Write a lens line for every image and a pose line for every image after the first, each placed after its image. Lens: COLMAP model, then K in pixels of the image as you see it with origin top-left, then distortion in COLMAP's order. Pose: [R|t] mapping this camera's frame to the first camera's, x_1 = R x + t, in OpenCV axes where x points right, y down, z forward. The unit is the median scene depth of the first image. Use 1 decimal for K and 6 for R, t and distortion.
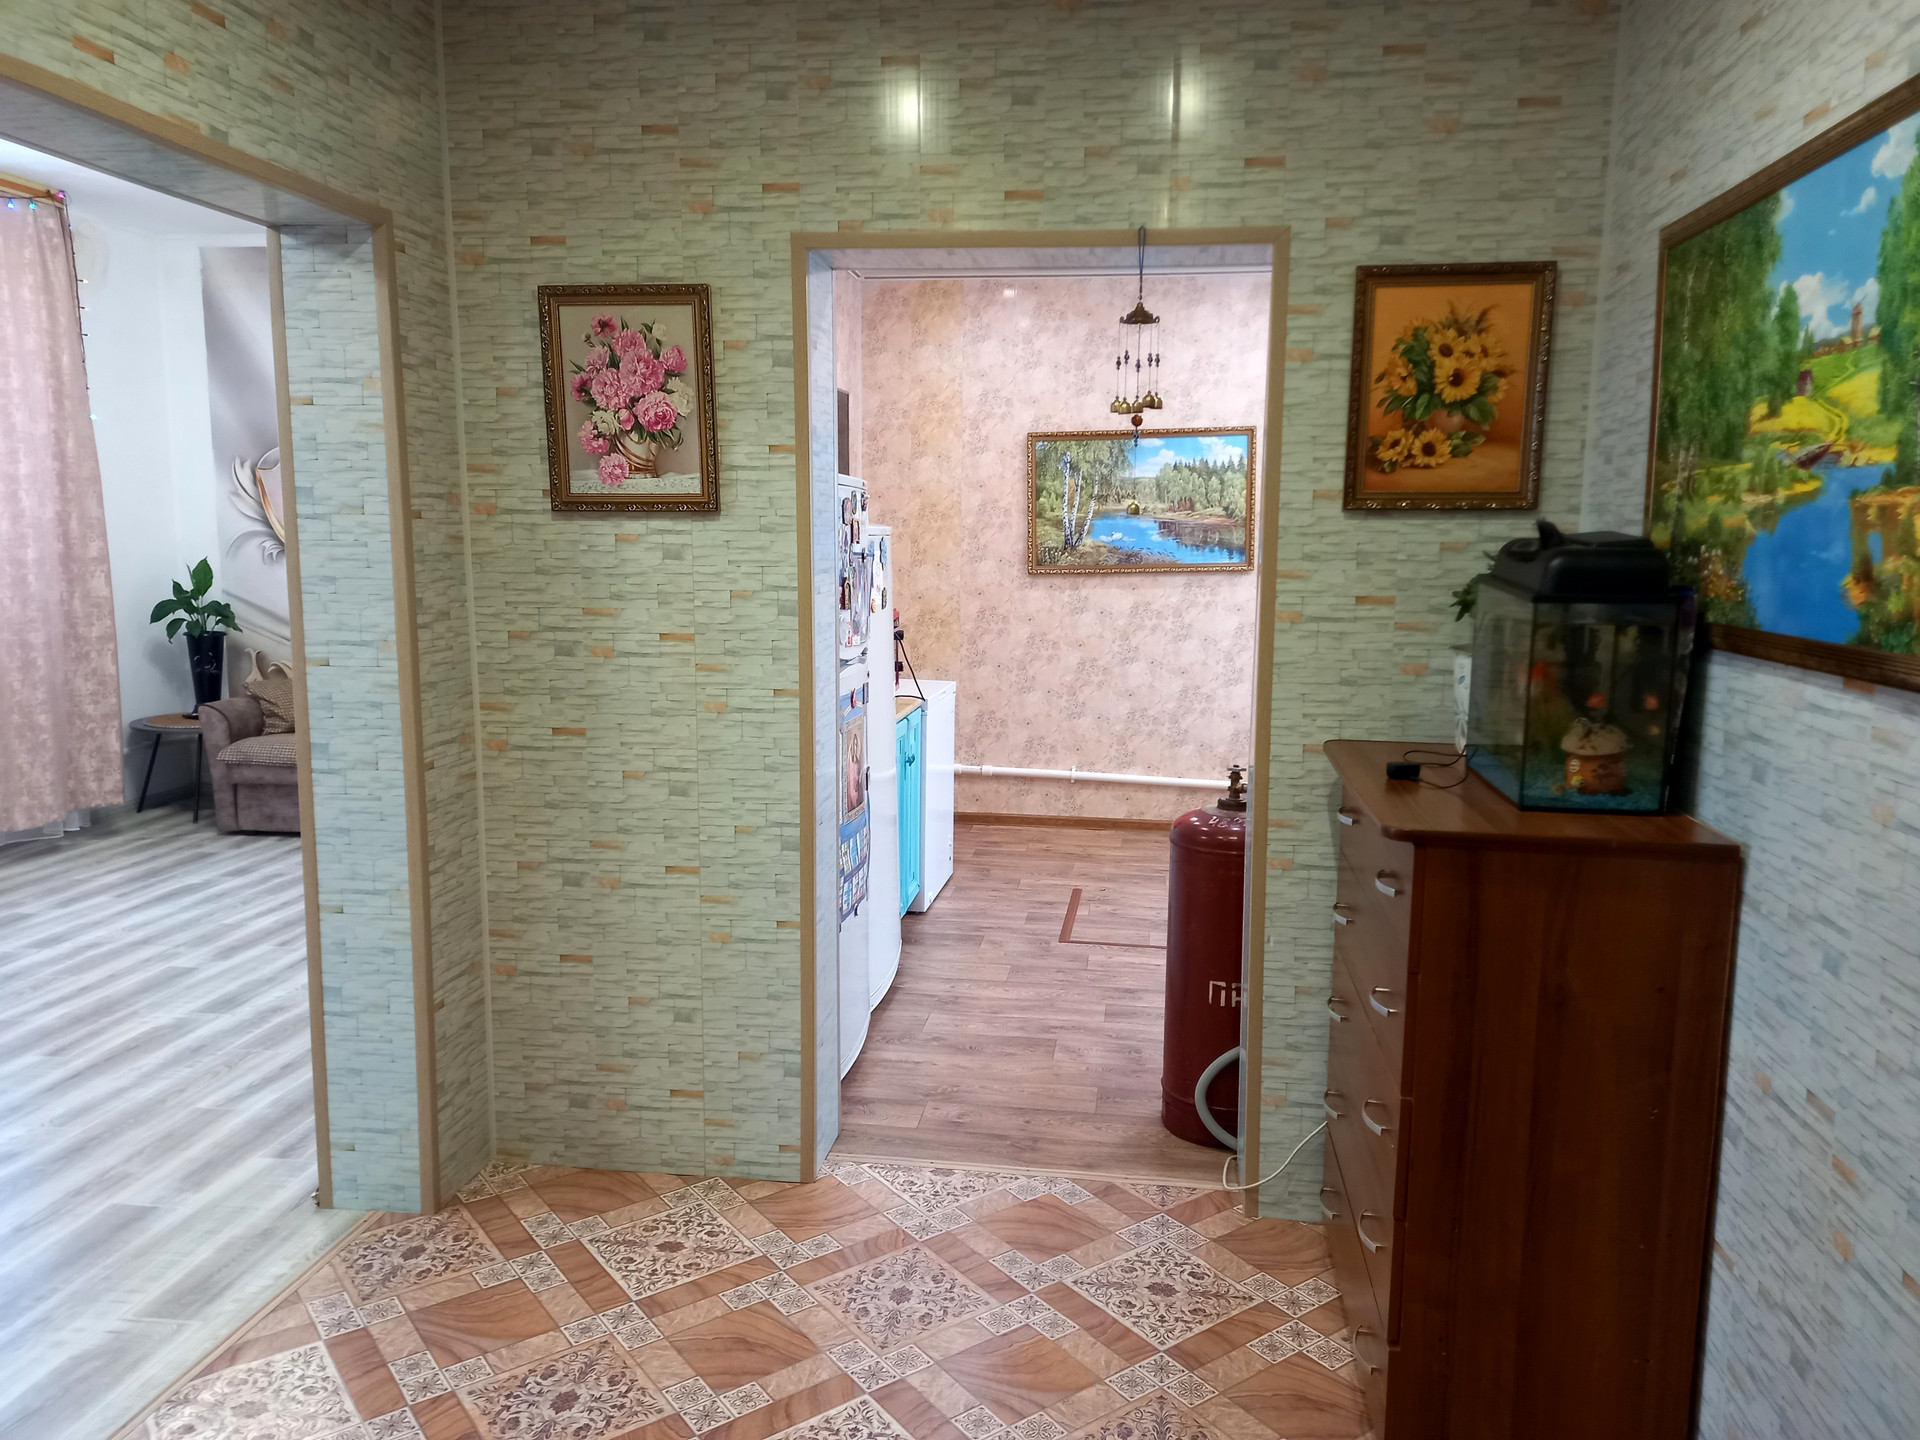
lens RADIAL K [[1382.3, 0, 1005.7], [0, 1382.3, 722.3], [0, 0, 1]] dist [0.077665, -0.065484]
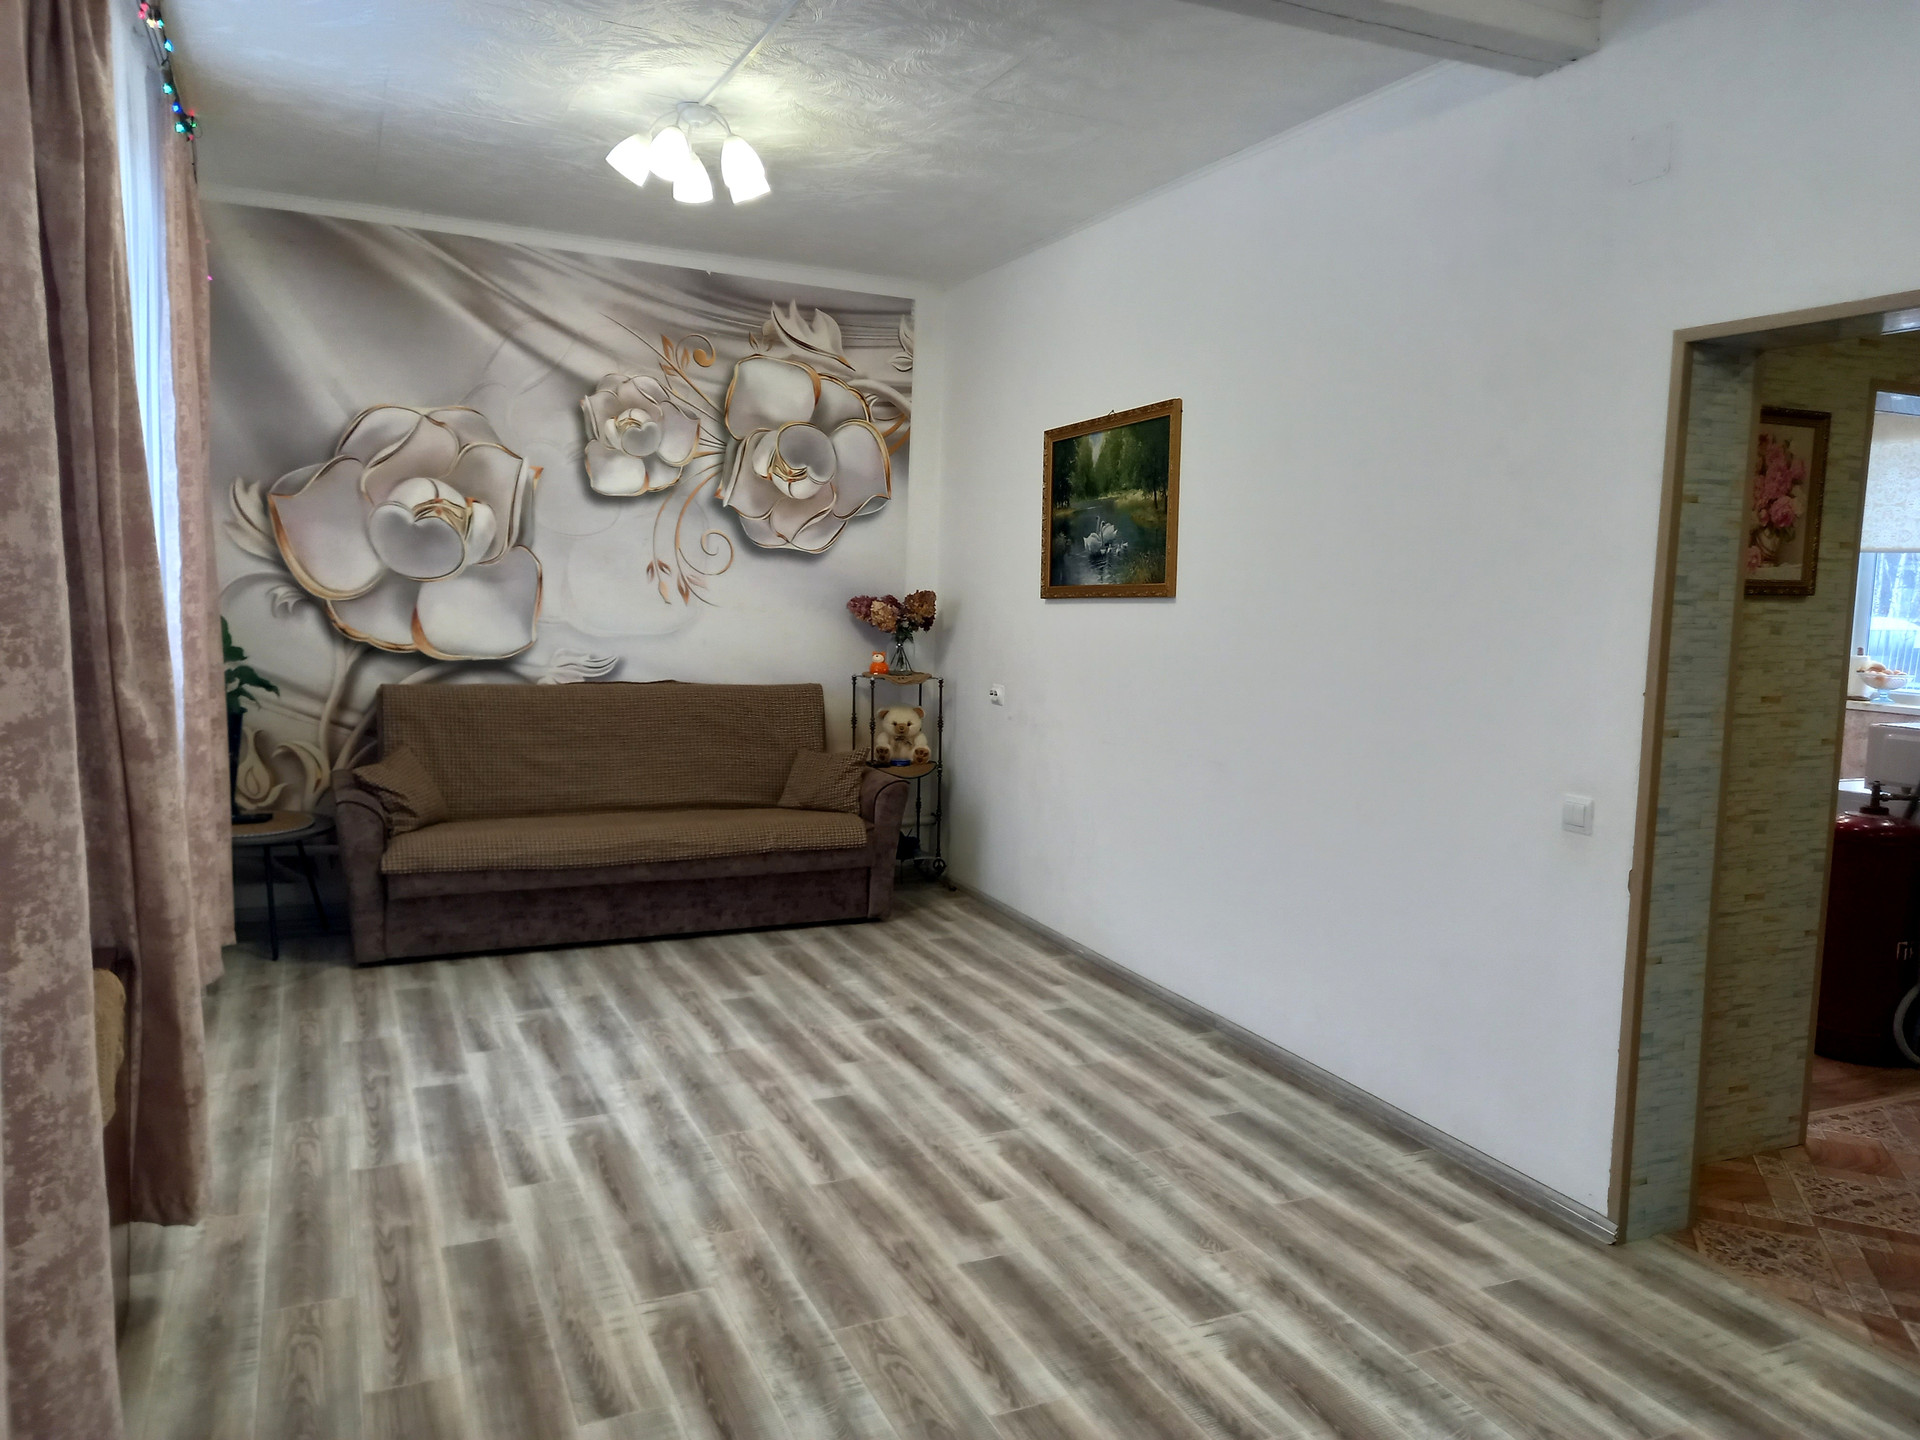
lens RADIAL K [[1382.3, 0, 996.3], [0, 1382.3, 717.1], [0, 0, 1]] dist [0.077665, -0.065484]
pose [[0.846154, -0.039341, 0.531485, -0.727587], [0.052899, 0.998547, -0.010306, -0.034712], [-0.530307, 0.036835, 0.847005, 0.167707]]
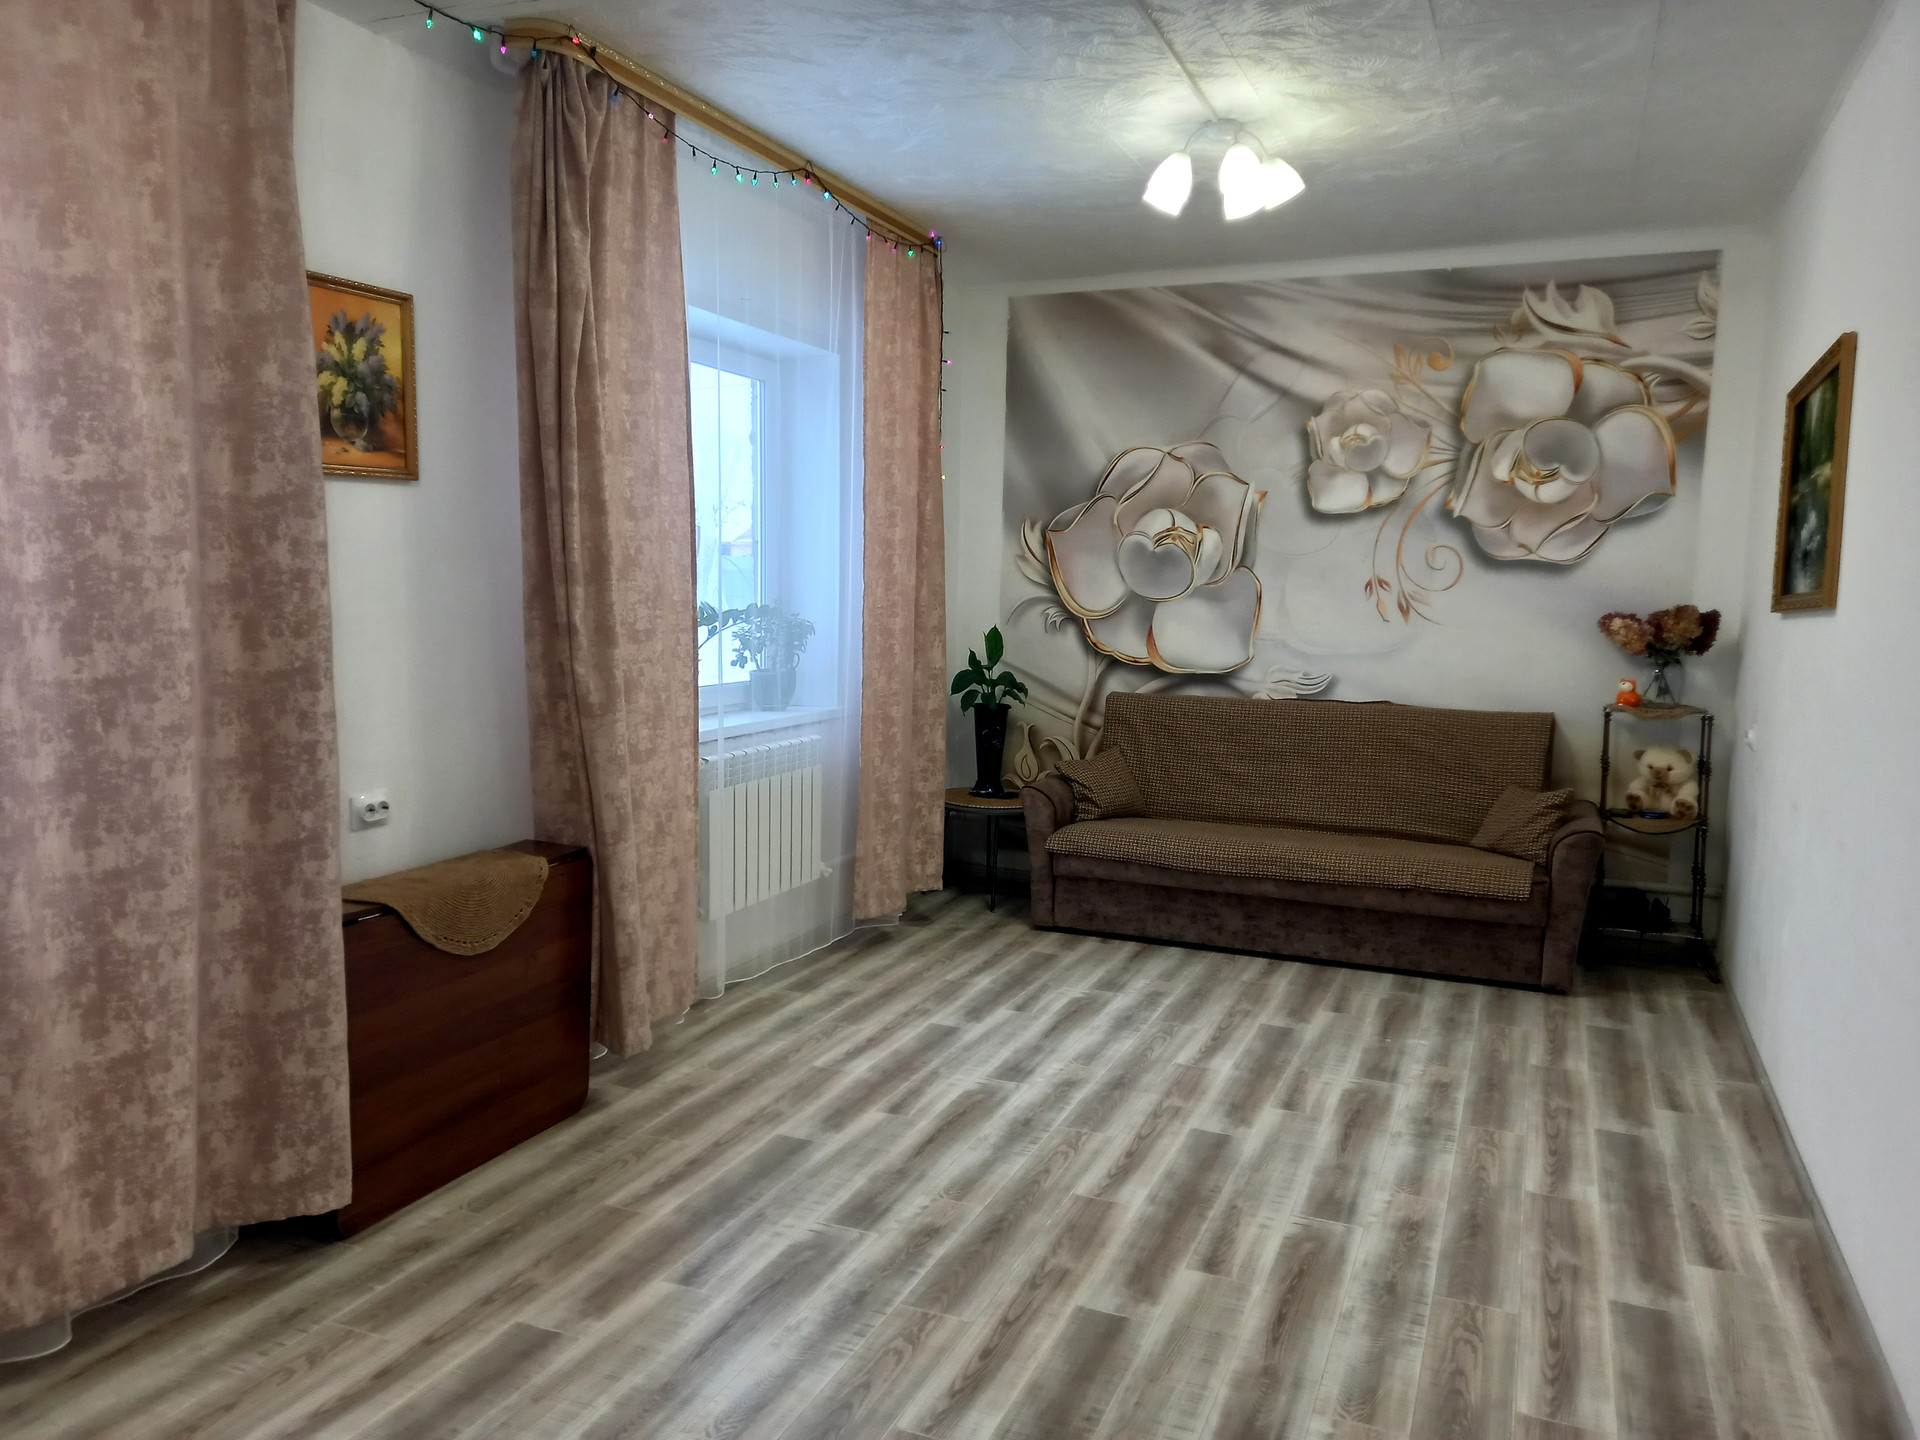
lens RADIAL K [[1382.3, 0, 970.6], [0, 1382.3, 717.1], [0, 0, 1]] dist [0.077665, -0.065484]
pose [[0.961158, 0.030363, -0.274322, -0.388801], [-0.042284, 0.998396, -0.037645, -0.024043], [0.272739, 0.047783, 0.960901, 0.131965]]
